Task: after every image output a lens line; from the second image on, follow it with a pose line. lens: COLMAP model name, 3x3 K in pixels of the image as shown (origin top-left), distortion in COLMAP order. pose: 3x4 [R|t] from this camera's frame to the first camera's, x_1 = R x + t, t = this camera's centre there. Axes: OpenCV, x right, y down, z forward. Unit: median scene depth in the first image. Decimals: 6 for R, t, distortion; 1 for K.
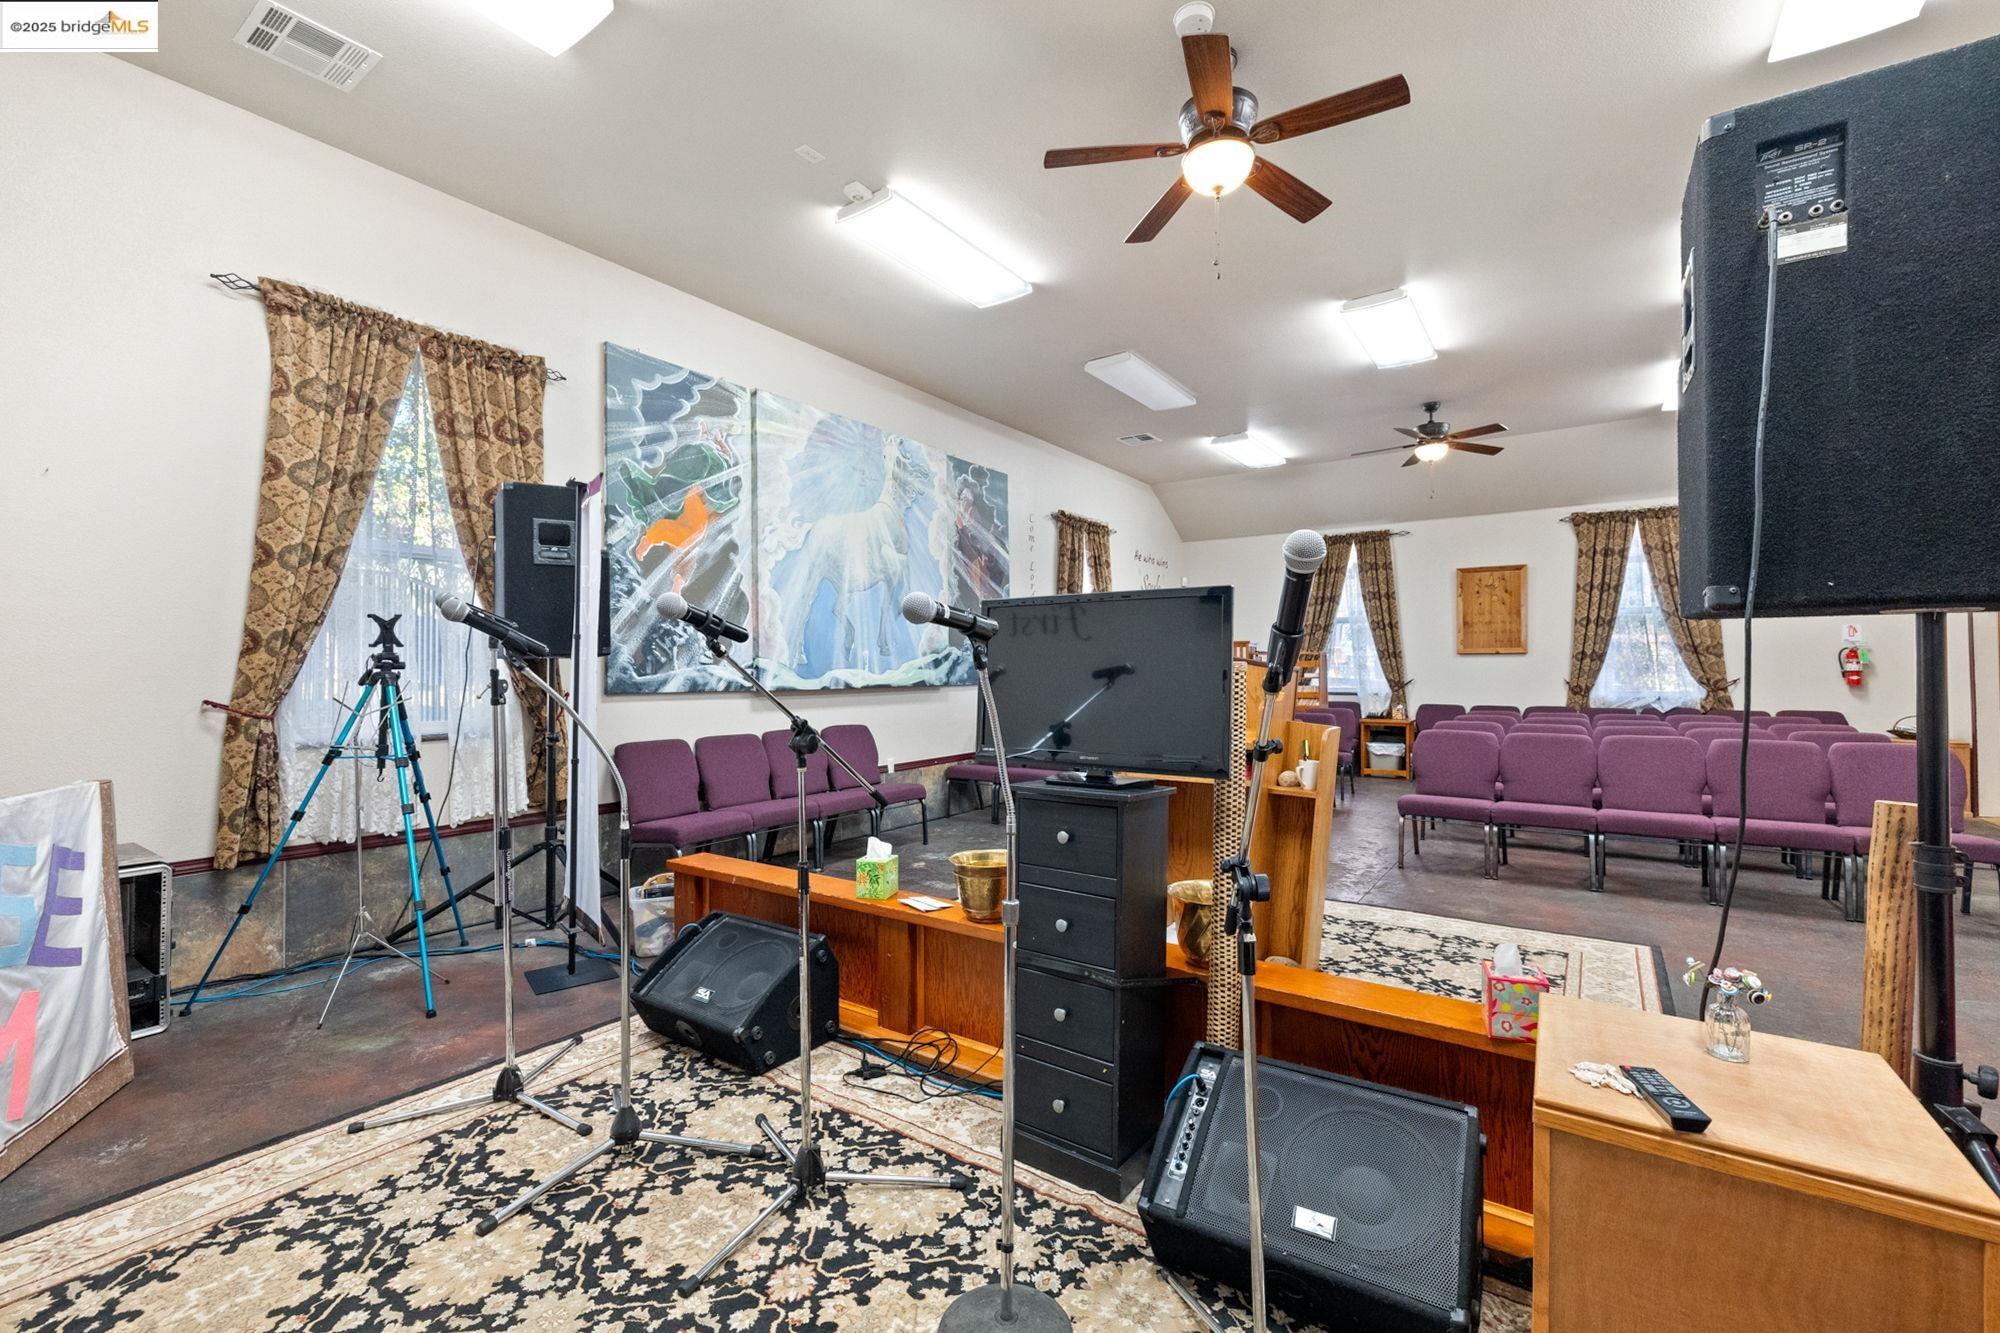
lens RADIAL K [[838.3, 0, 1000.0], [0, 838.3, 666.5], [0, 0, 1]] dist [-0.000103, 0.000499]
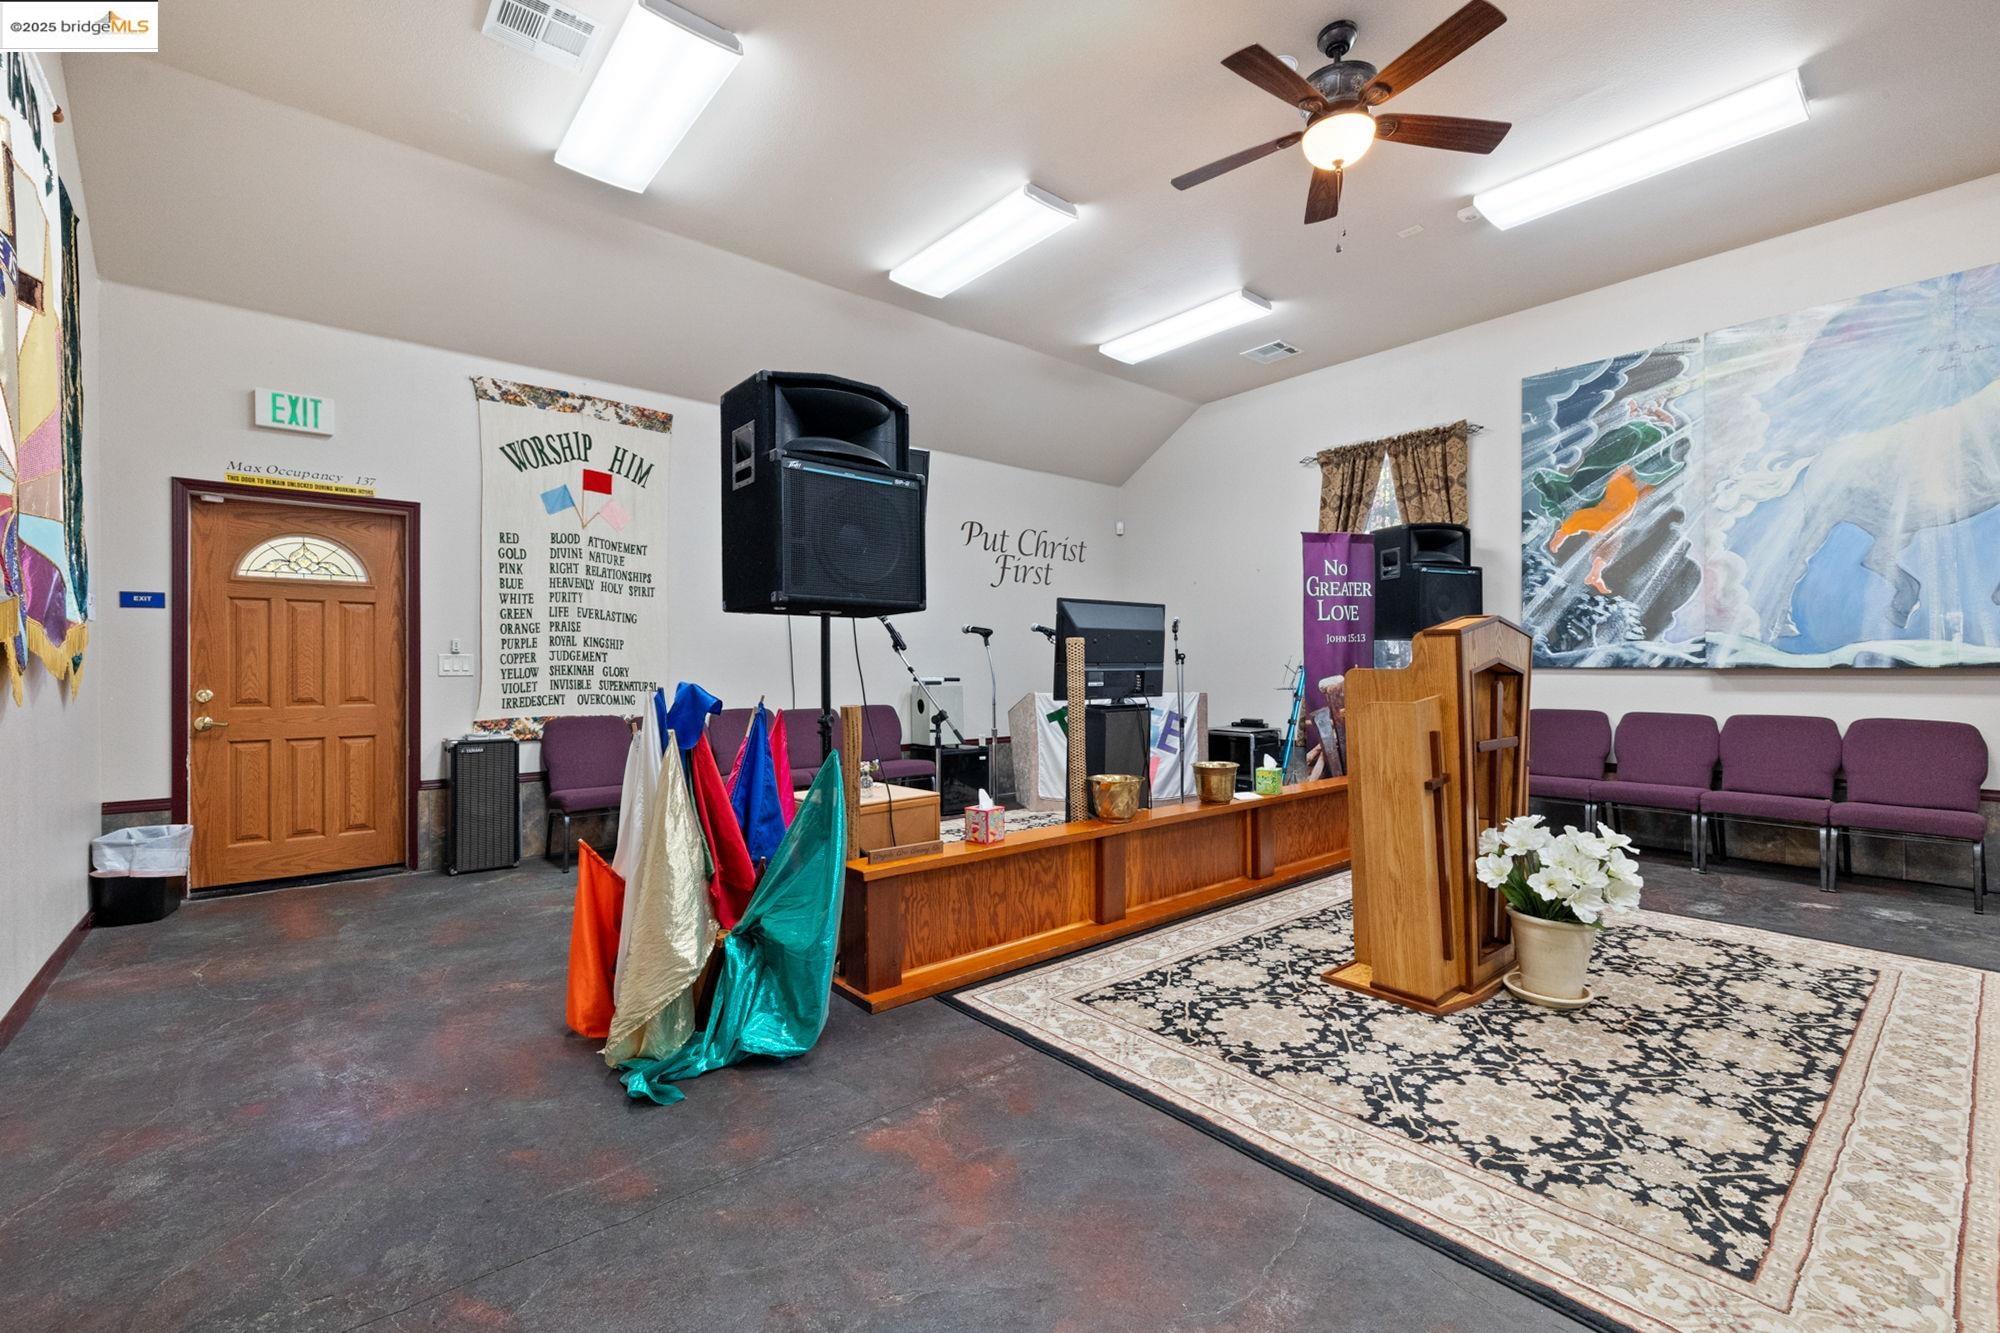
lens RADIAL K [[844.5, 0, 1011.5], [0, 844.5, 668.0], [0, 0, 1]] dist [0.000259, 0.000310]
pose [[-0.244452, 0.005350, -0.969647, 0.622734], [0.007961, 0.999962, 0.003510, 0.016024], [0.969629, -0.006861, -0.244485, 0.395729]]
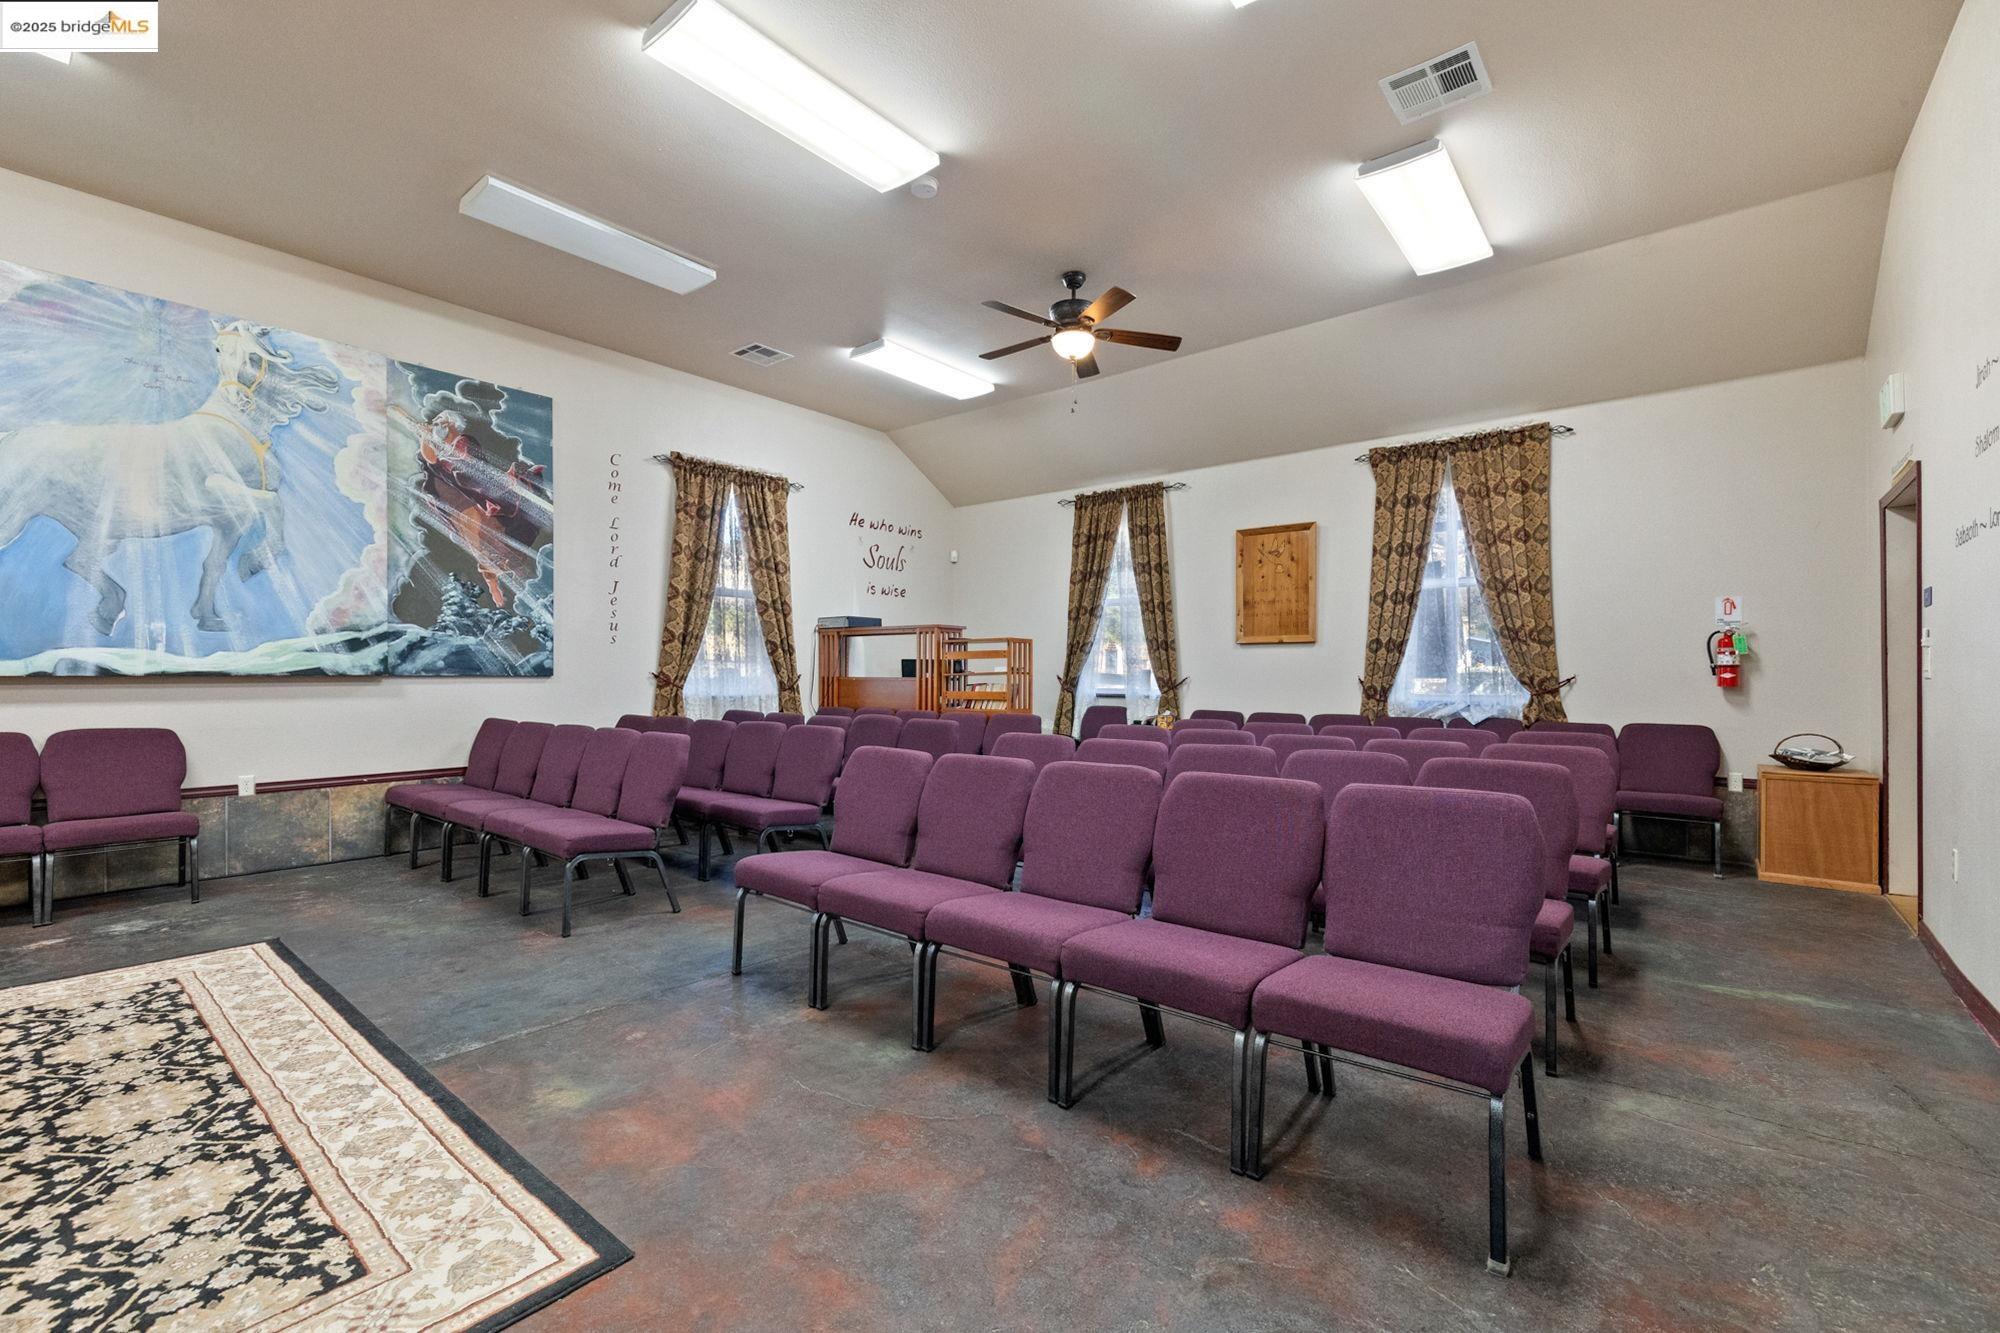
lens RADIAL K [[850.7, 0, 1005.0], [0, 850.7, 674.8], [0, 0, 1]] dist [0.001092, 0.000386]
pose [[0.997330, 0.006938, -0.072700, 0.547603], [-0.006701, 0.999971, 0.003496, 0.015906], [0.072722, -0.003000, 0.997348, 0.311475]]
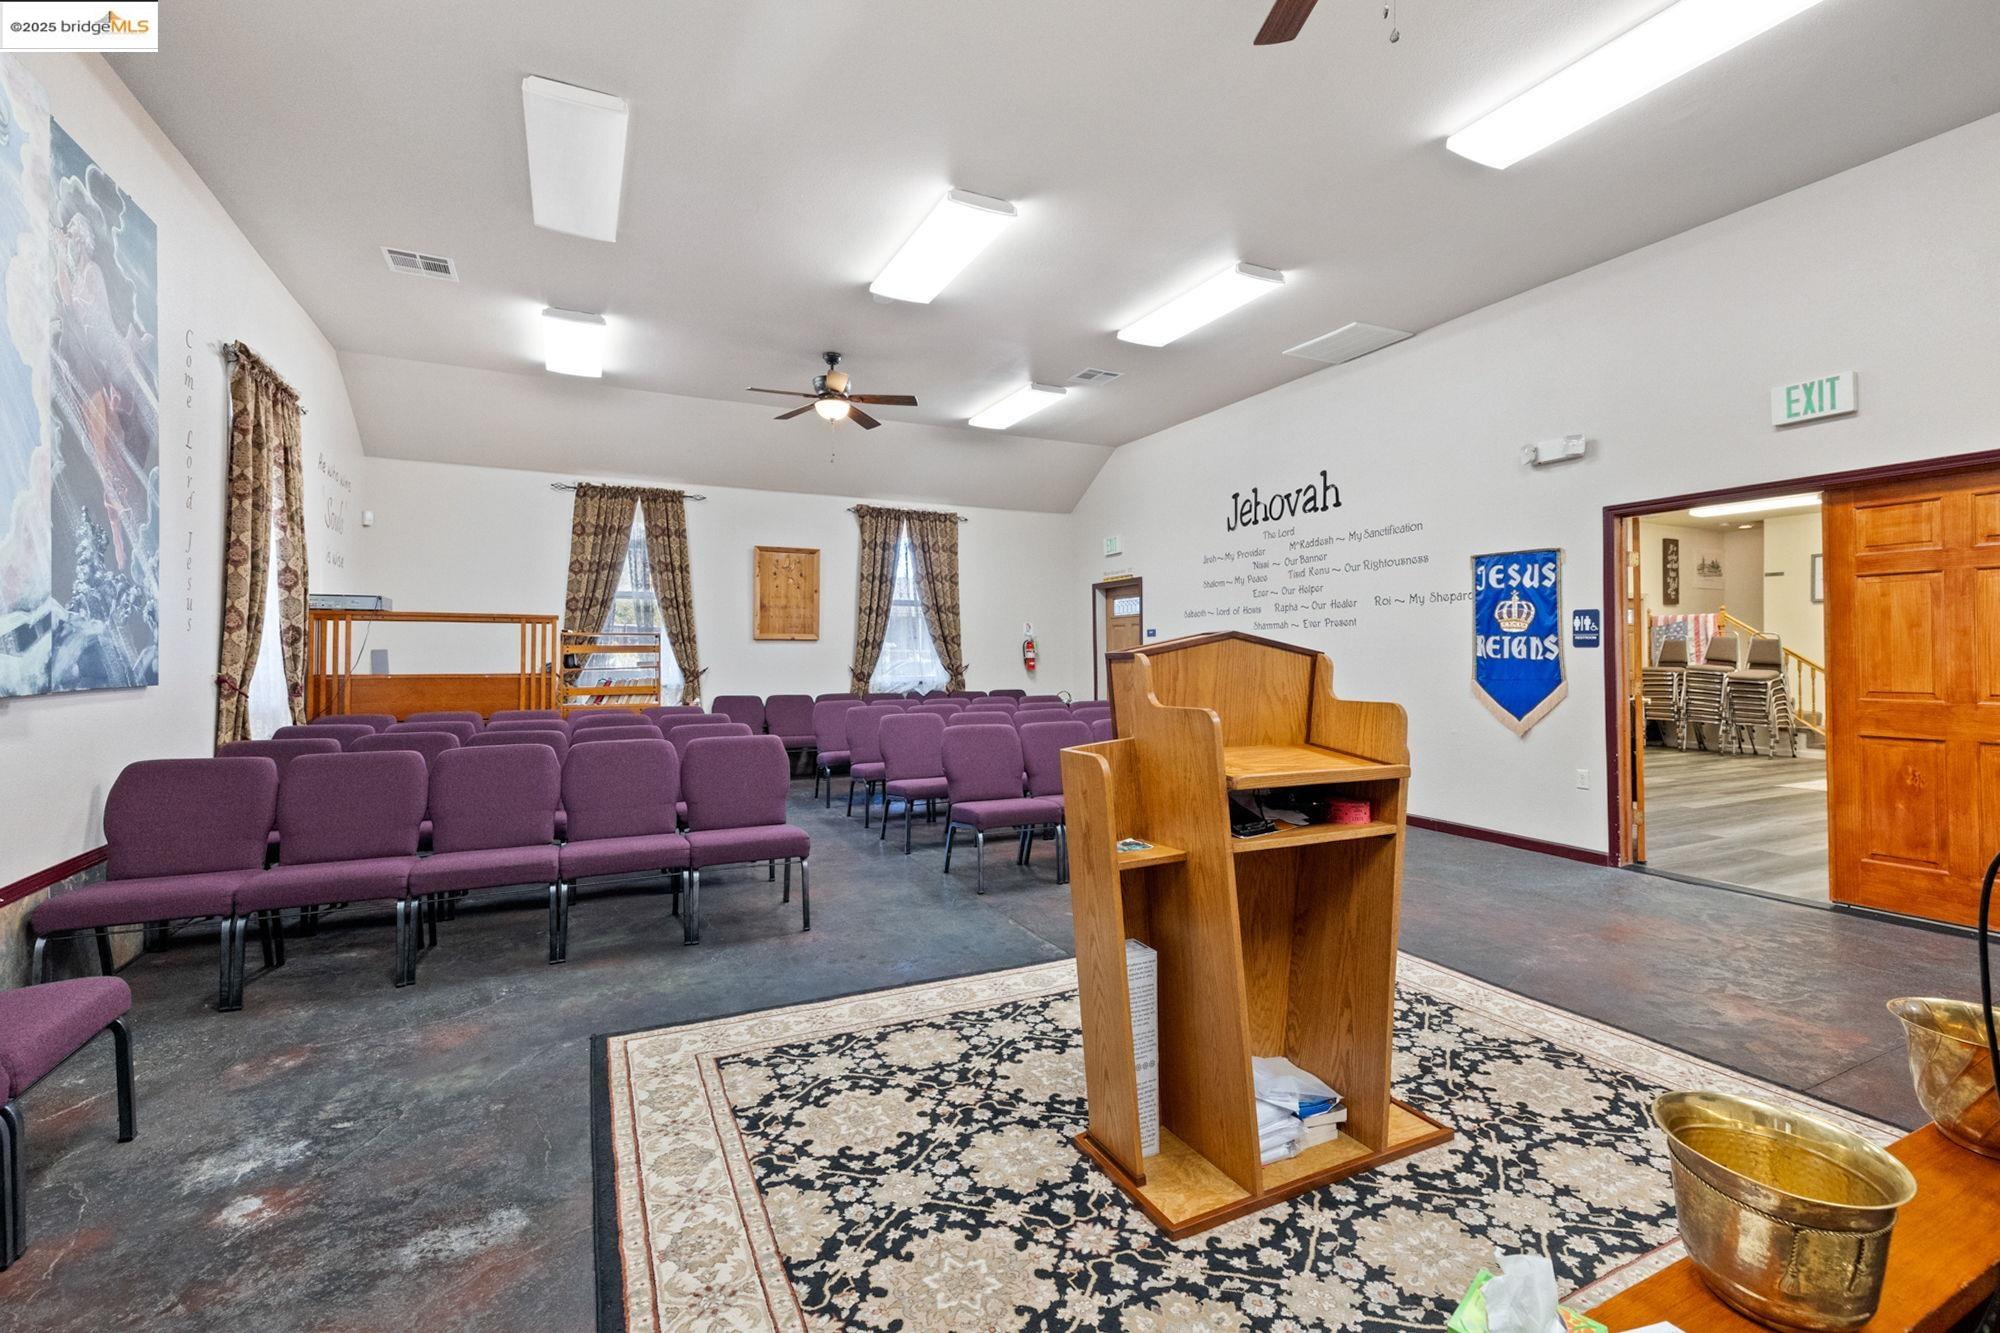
lens RADIAL K [[867.9, 0, 999.9], [0, 867.9, 644.0], [0, 0, 1]] dist [-0.000795, -0.000174]
pose [[0.482255, 0.014247, 0.875915, -0.208350], [-0.004096, 0.999893, -0.014008, 0.002715], [-0.876021, 0.003168, 0.482262, 0.434825]]
